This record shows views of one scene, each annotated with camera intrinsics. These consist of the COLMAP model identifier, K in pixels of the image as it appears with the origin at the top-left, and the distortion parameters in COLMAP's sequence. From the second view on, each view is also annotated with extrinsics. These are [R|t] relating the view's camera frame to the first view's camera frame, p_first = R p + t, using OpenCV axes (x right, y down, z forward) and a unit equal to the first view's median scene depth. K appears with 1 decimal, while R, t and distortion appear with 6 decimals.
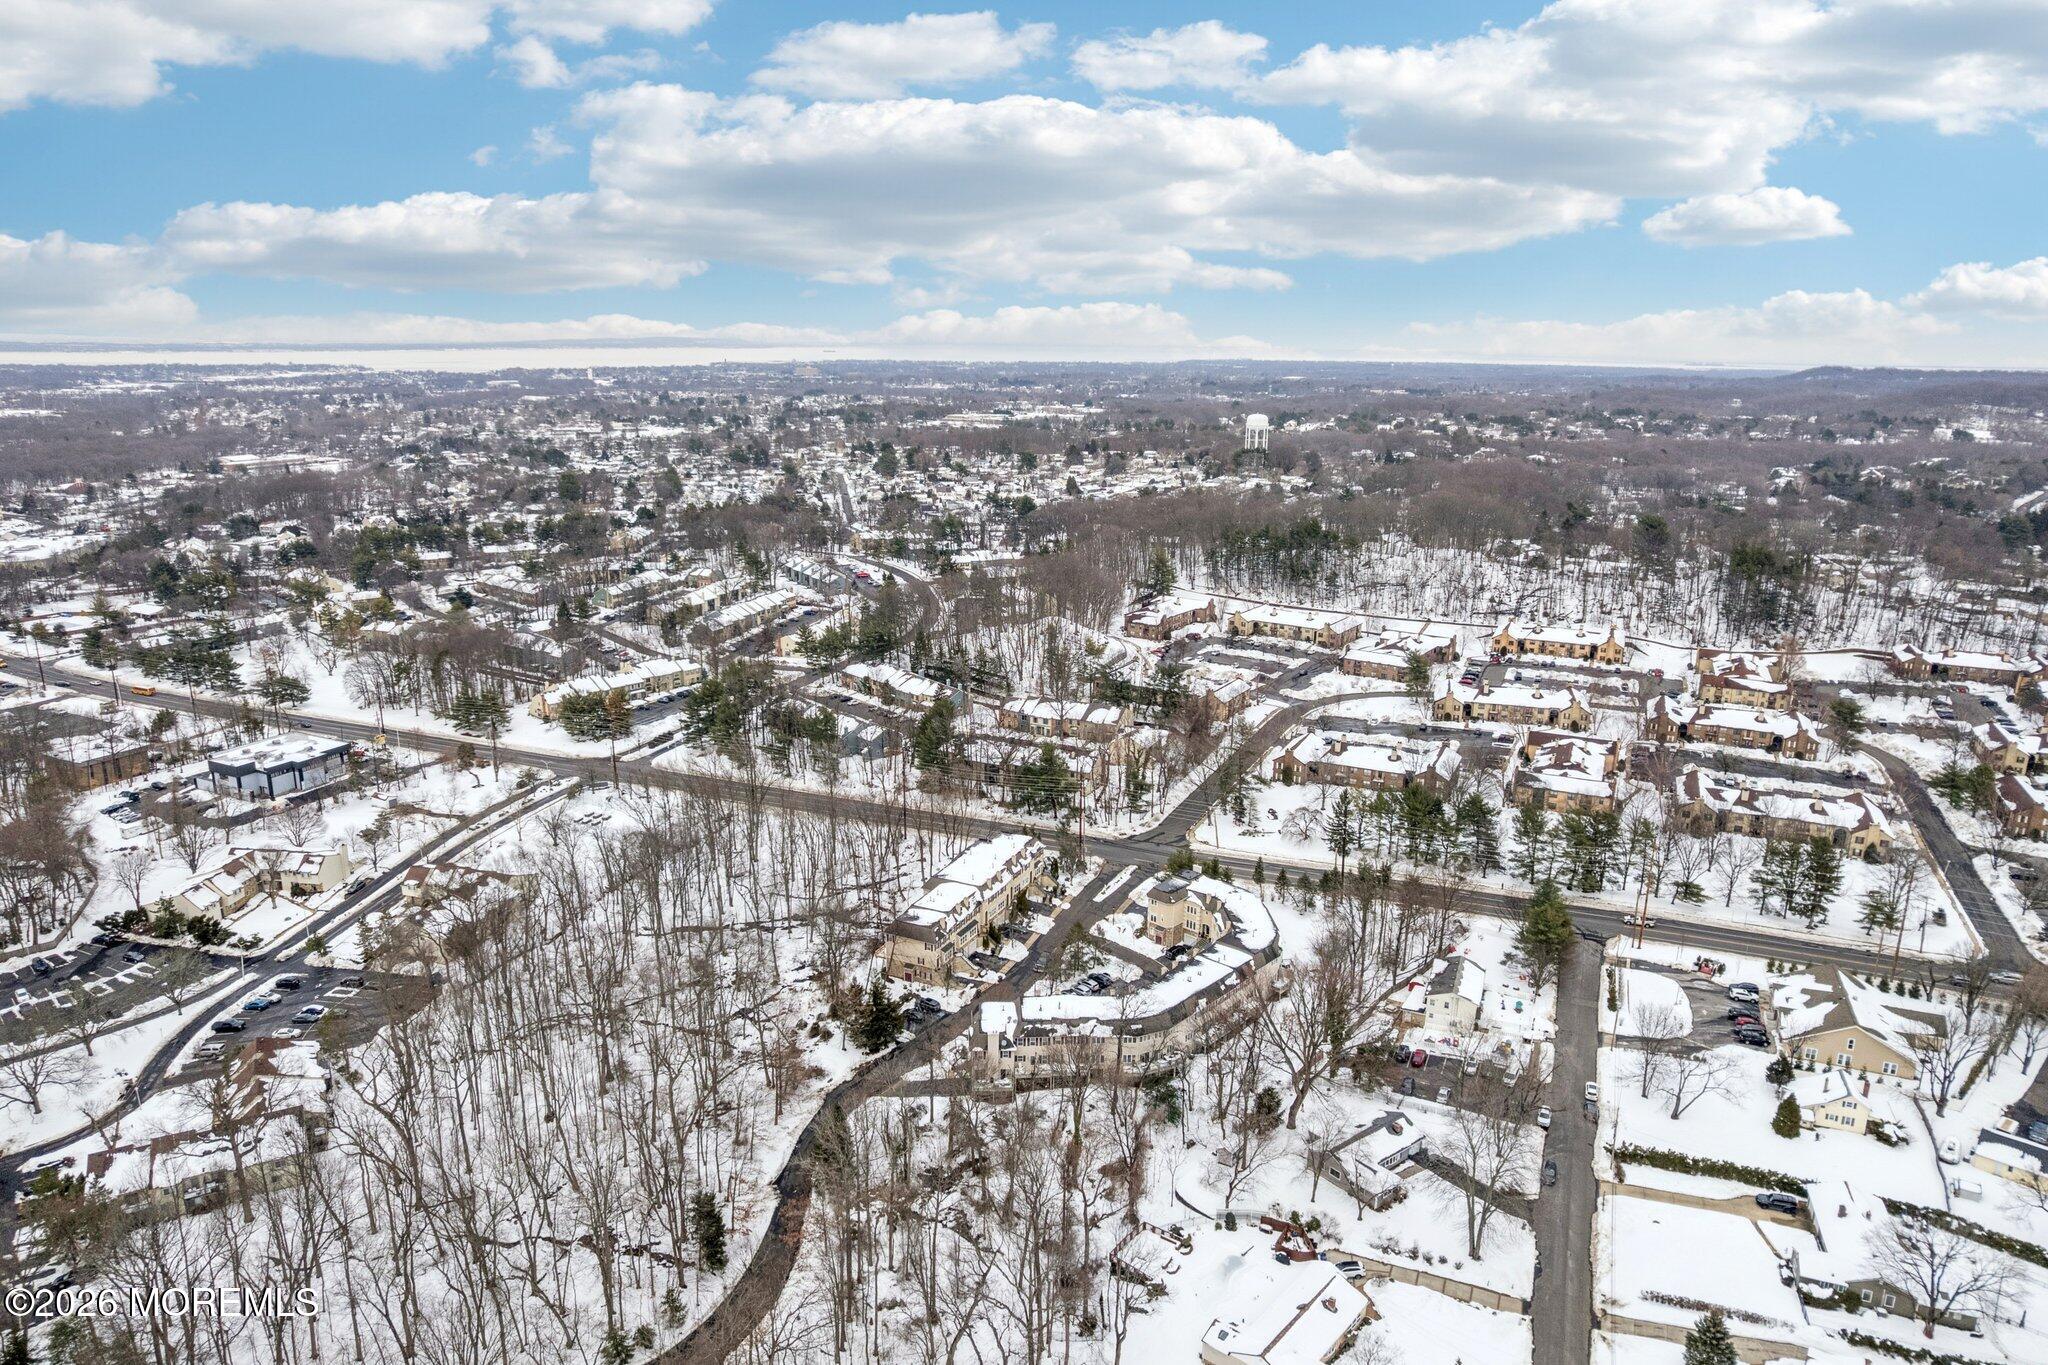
lens RADIAL K [[1321.1, 0, 1028.1], [0, 1321.1, 681.3], [0, 0, 1]] dist [-0.067914, 0.061784]
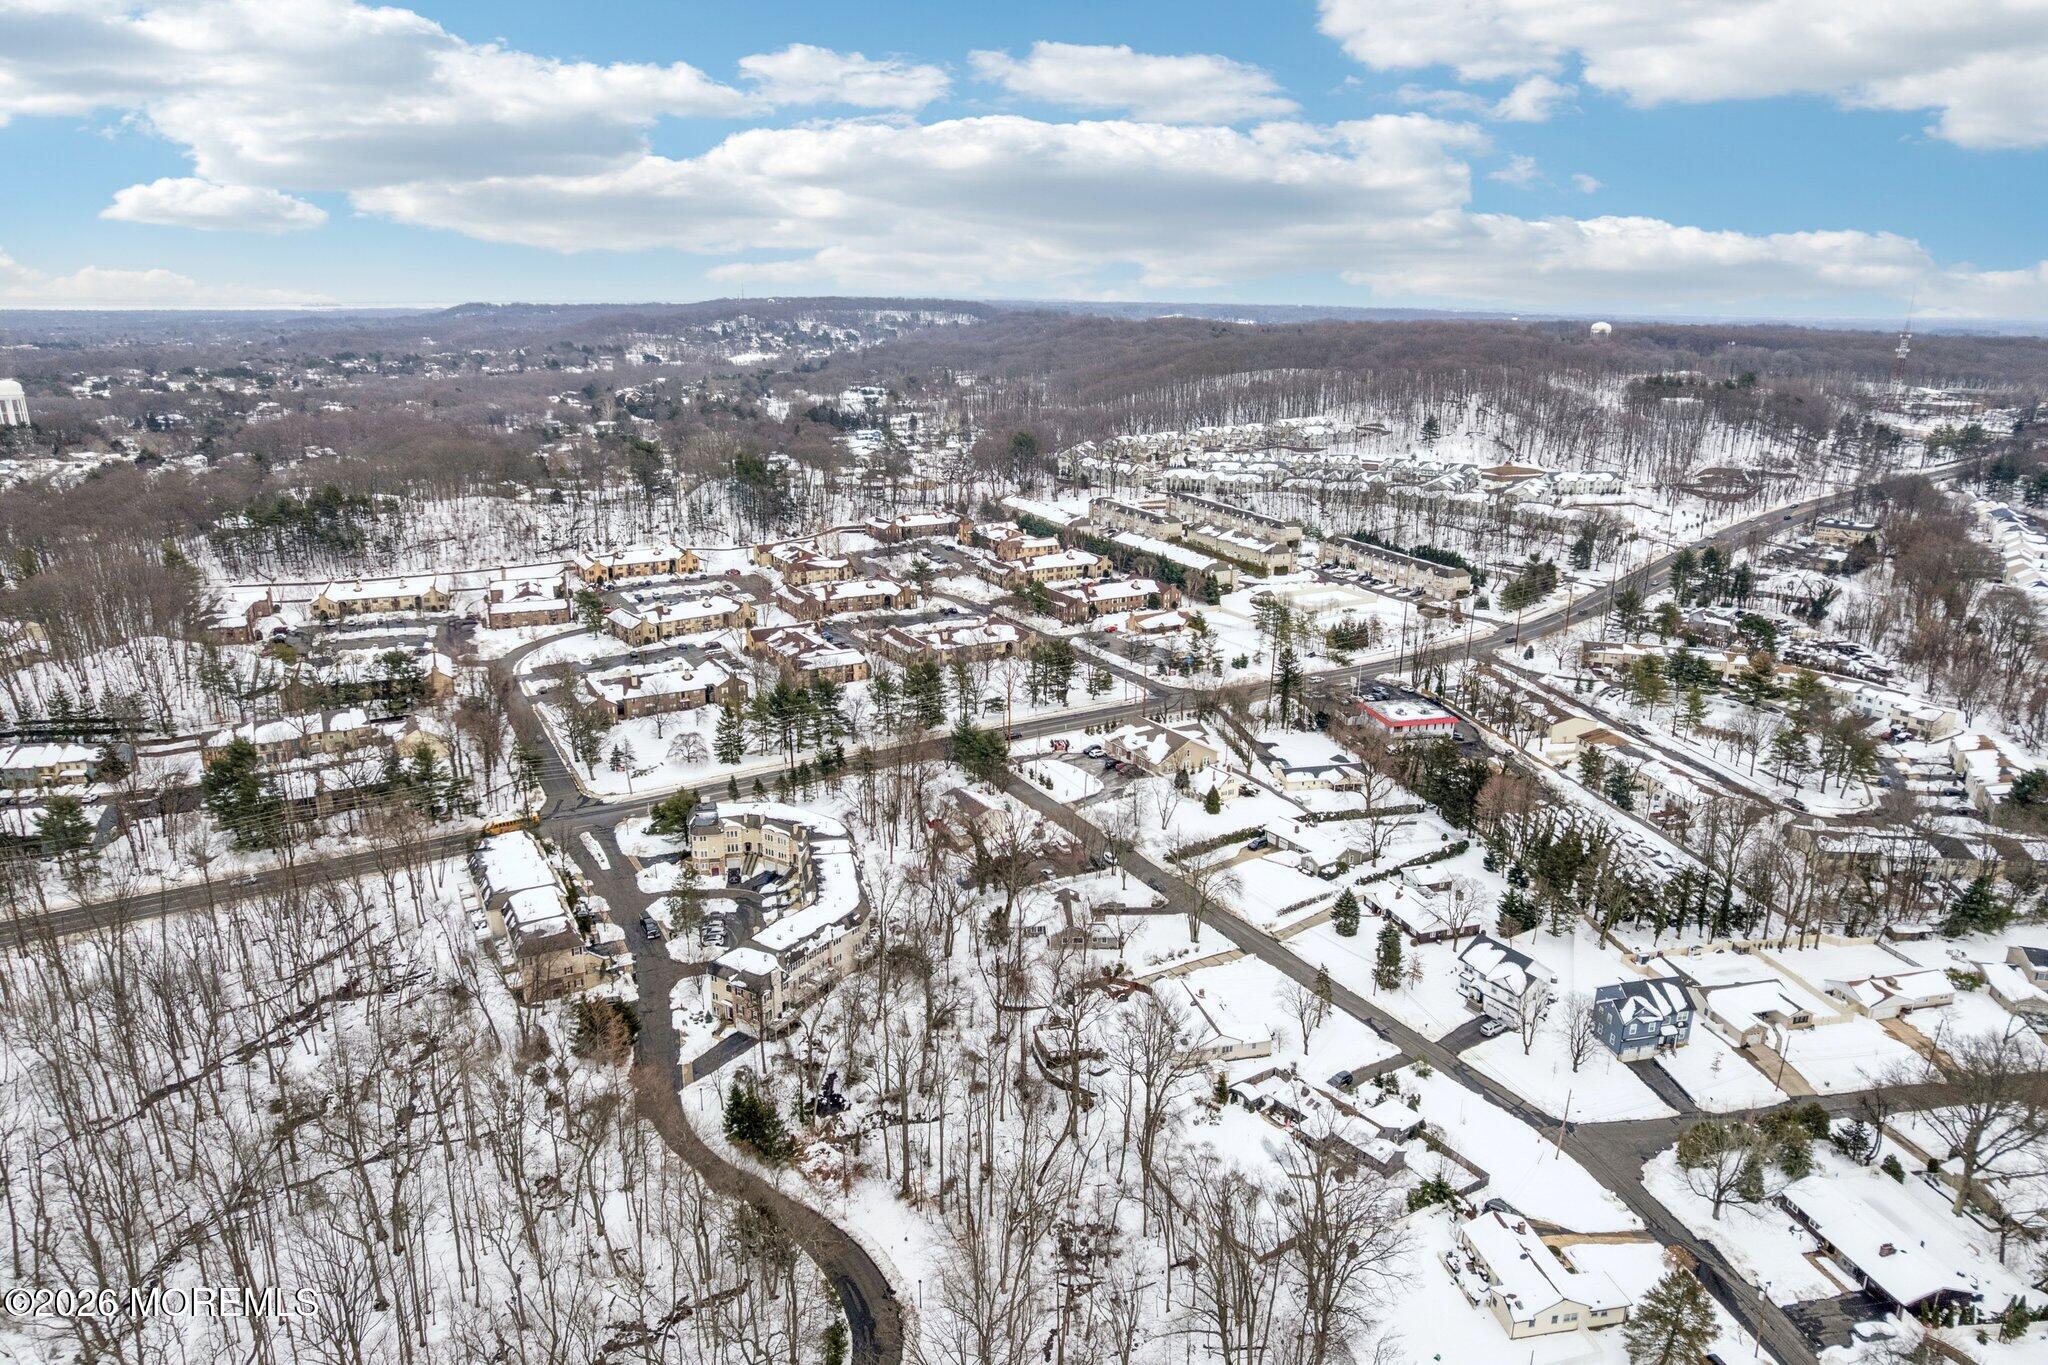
lens RADIAL K [[1321.1, 0, 1028.1], [0, 1321.1, 681.3], [0, 0, 1]] dist [-0.067914, 0.061784]
pose [[0.584725, -0.236968, 0.775850, -0.338460], [0.203402, 0.968661, 0.142563, -0.030393], [-0.785318, 0.074450, 0.614600, 0.101901]]
